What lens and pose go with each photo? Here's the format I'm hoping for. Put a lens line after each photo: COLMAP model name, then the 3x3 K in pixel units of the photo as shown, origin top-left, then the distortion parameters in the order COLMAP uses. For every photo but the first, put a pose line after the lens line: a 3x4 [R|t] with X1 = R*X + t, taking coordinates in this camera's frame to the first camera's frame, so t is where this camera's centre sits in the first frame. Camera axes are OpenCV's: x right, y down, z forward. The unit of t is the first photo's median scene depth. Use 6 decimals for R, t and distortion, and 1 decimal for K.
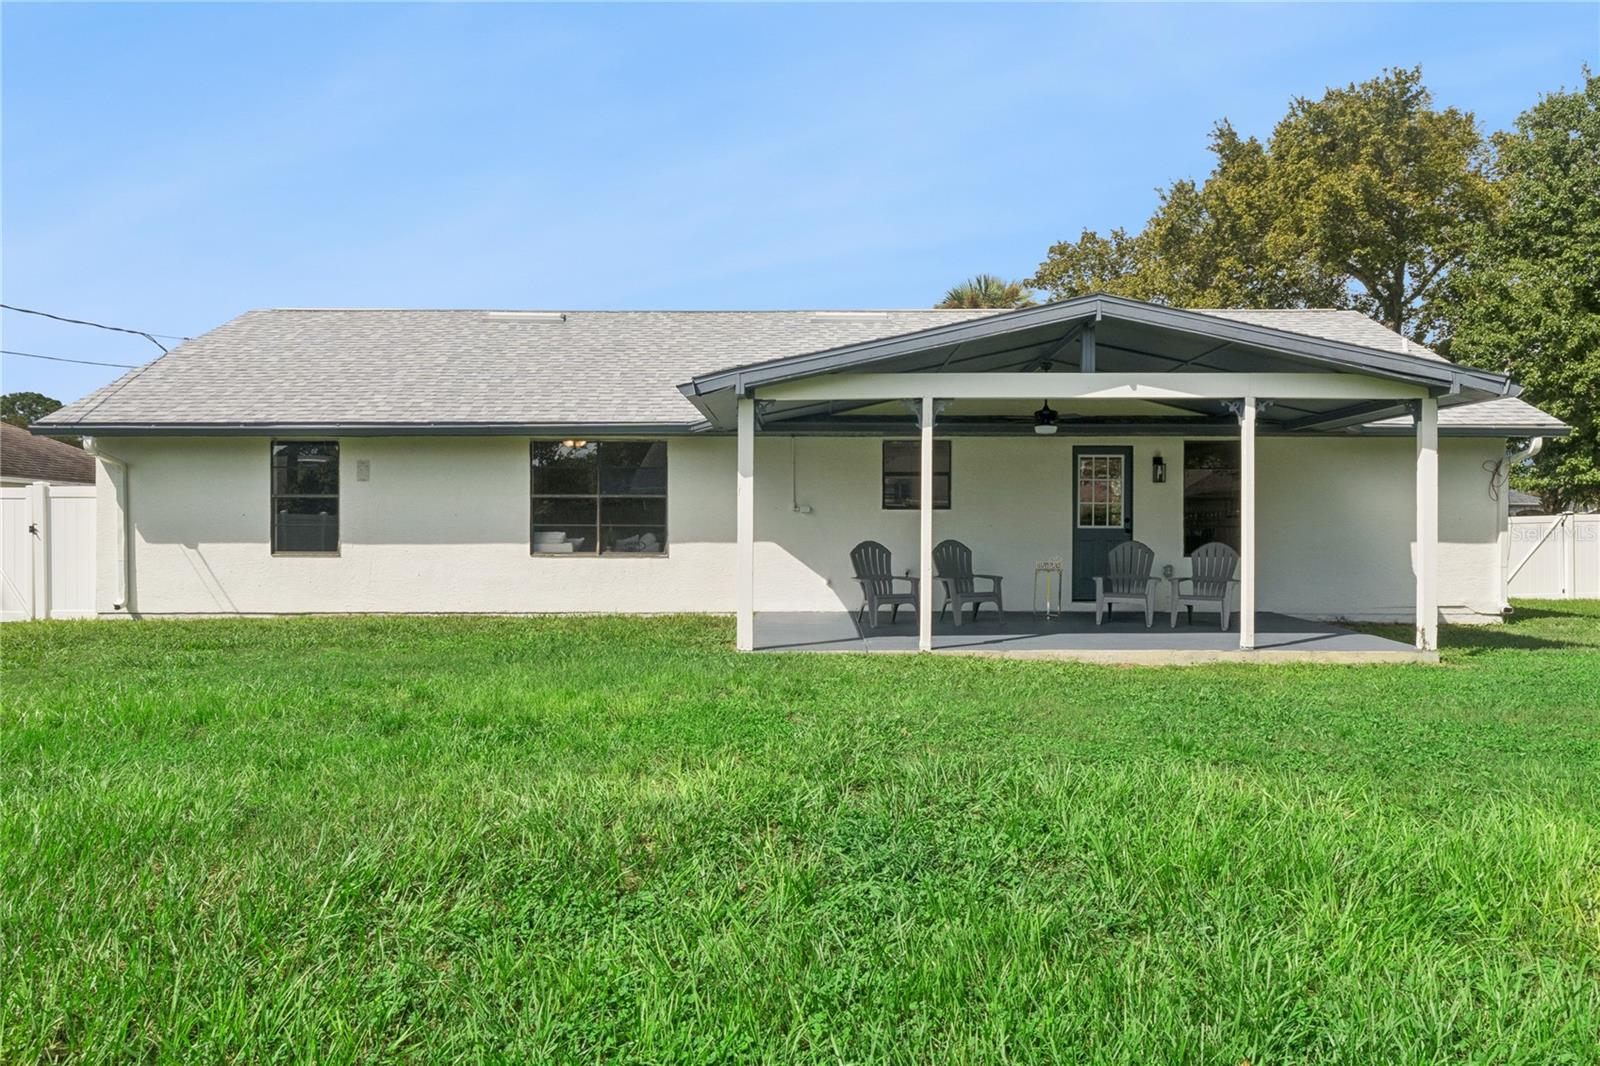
lens RADIAL K [[1003.5, 0, 800.0], [0, 1003.5, 534.6], [0, 0, 1]] dist [-0.008990, 0.000367]
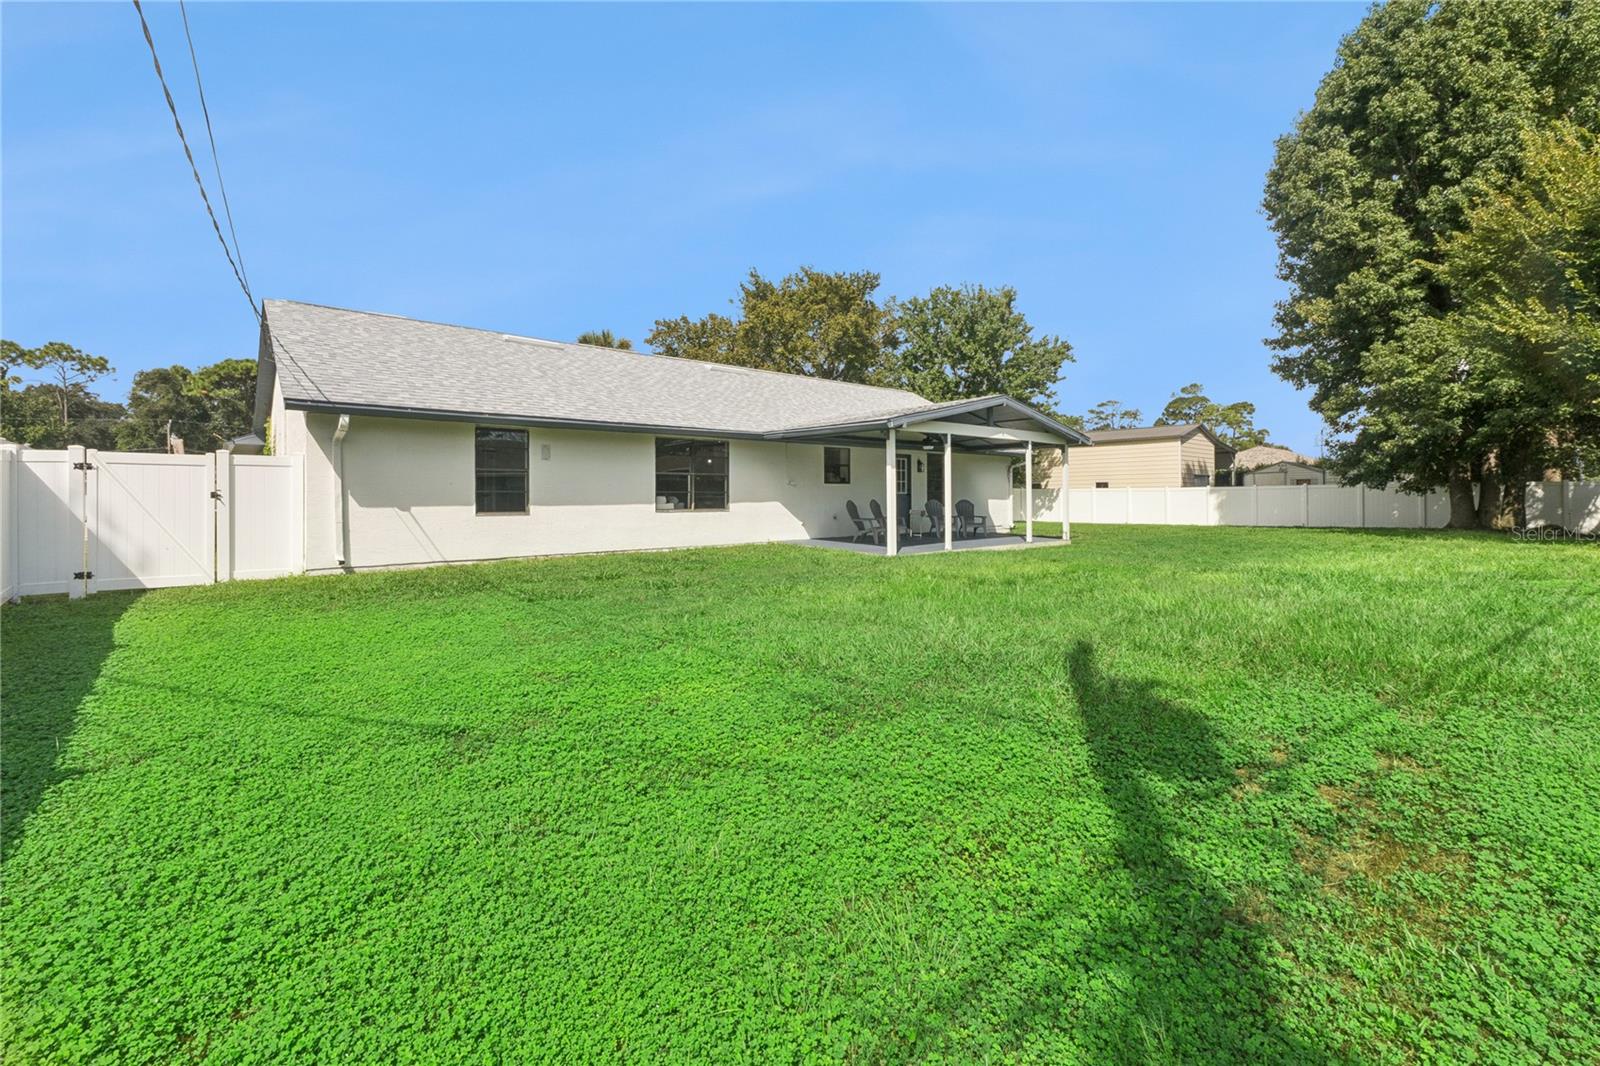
lens RADIAL K [[672.1, 0, 763.6], [0, 672.1, 494.2], [0, 0, 1]] dist [-0.001146, -0.000063]
pose [[0.779824, -0.000954, 0.625999, -0.784100], [0.002089, 0.999997, -0.001078, -0.004769], [-0.625996, 0.002148, 0.779823, 0.089195]]
